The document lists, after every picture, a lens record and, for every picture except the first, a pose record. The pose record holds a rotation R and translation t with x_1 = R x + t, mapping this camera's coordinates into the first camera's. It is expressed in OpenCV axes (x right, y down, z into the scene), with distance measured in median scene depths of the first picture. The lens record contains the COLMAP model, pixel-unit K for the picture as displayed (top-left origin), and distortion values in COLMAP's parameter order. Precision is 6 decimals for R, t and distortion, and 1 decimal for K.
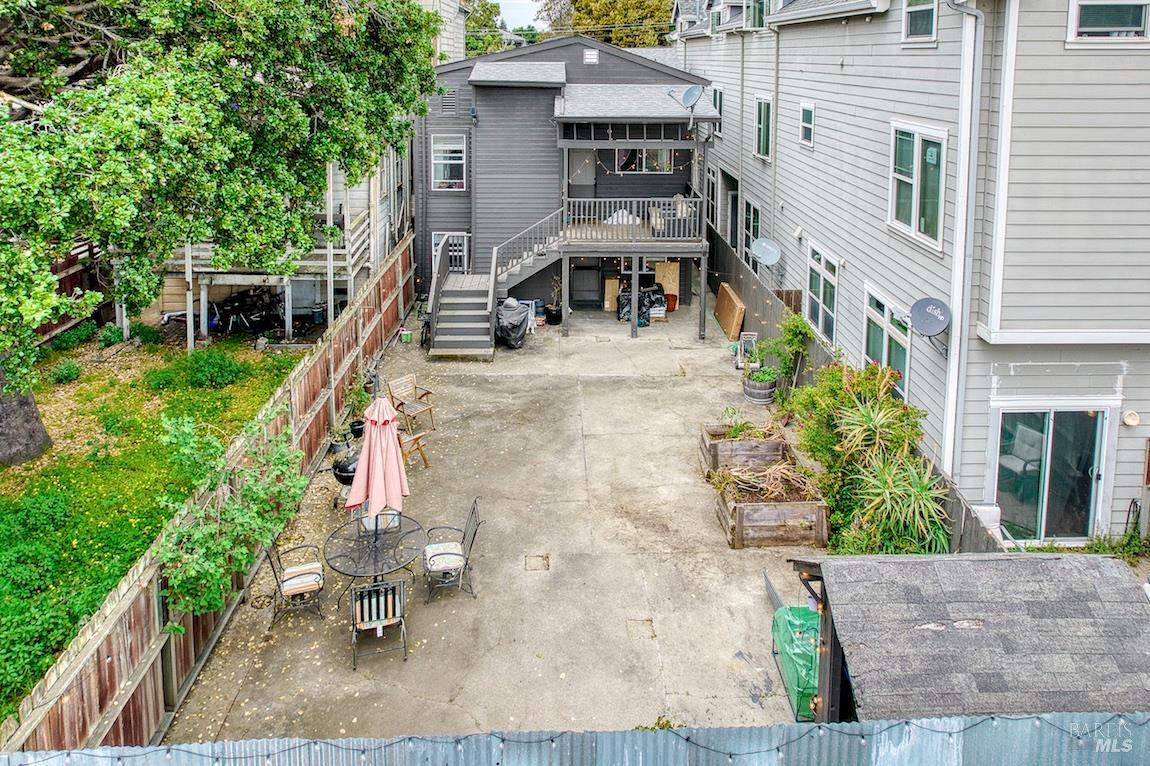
lens RADIAL K [[711.8, 0, 549.0], [0, 711.8, 123.5], [0, 0, 1]] dist [-0.029458, 0.013032]
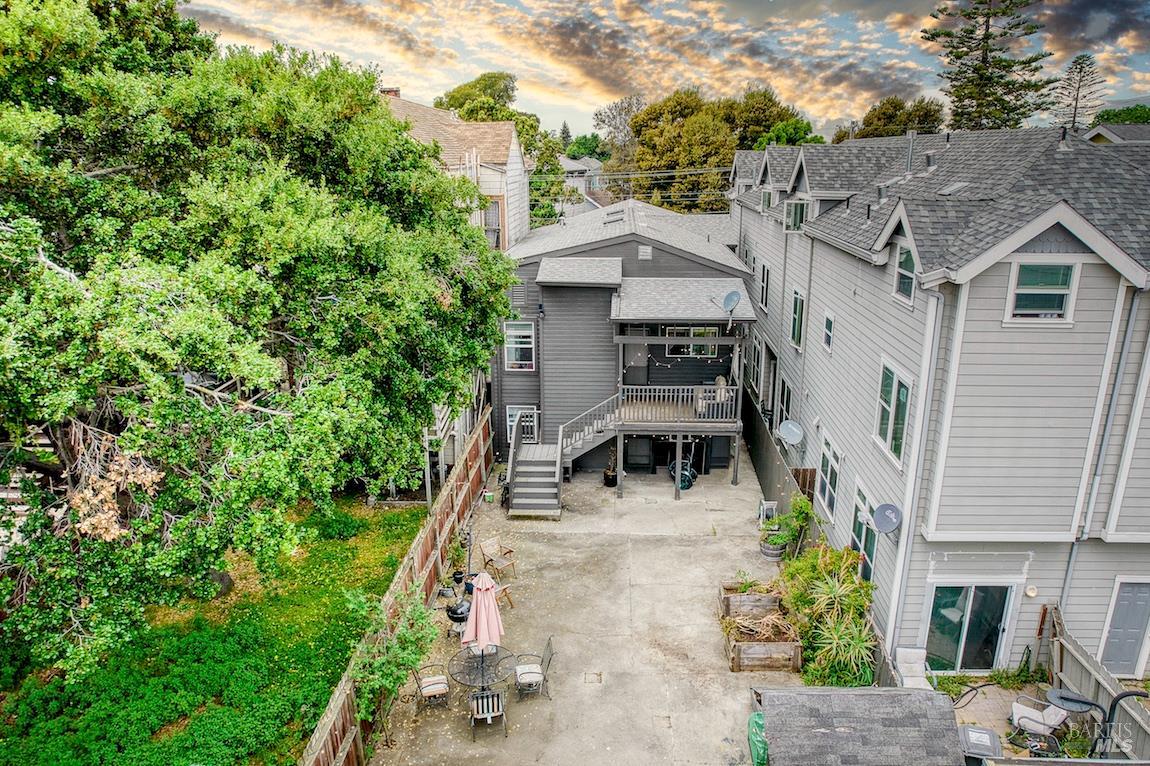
lens RADIAL K [[755.6, 0, 578.2], [0, 755.6, 356.7], [0, 0, 1]] dist [-0.065348, 0.051783]
pose [[0.998761, 0.003716, -0.049629, 0.018981], [0.005556, 0.982653, 0.185372, -0.220351], [0.049457, -0.185418, 0.981414, -0.272111]]
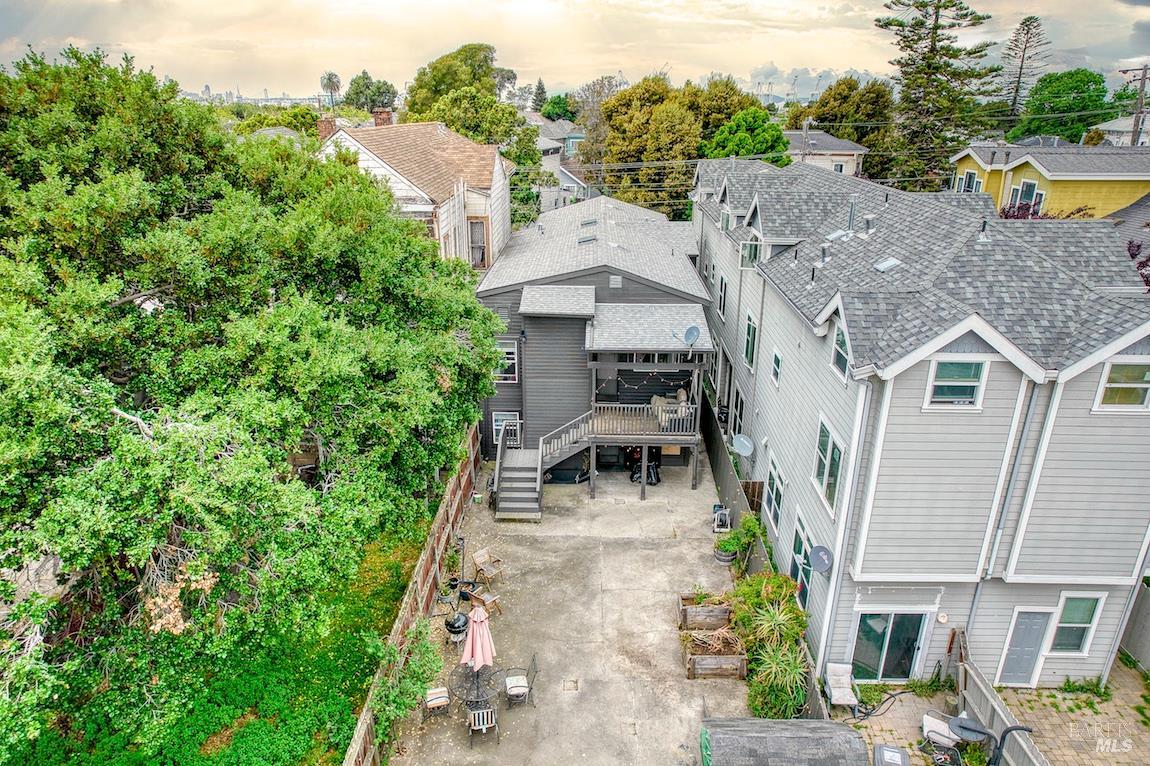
lens RADIAL K [[705.6, 0, 554.6], [0, 705.6, 315.7], [0, 0, 1]] dist [-0.046159, 0.035264]
pose [[0.998953, 0.005881, -0.045379, 0.011506], [0.005041, 0.971527, 0.236873, -0.470260], [0.045480, -0.236854, 0.970480, -0.310153]]
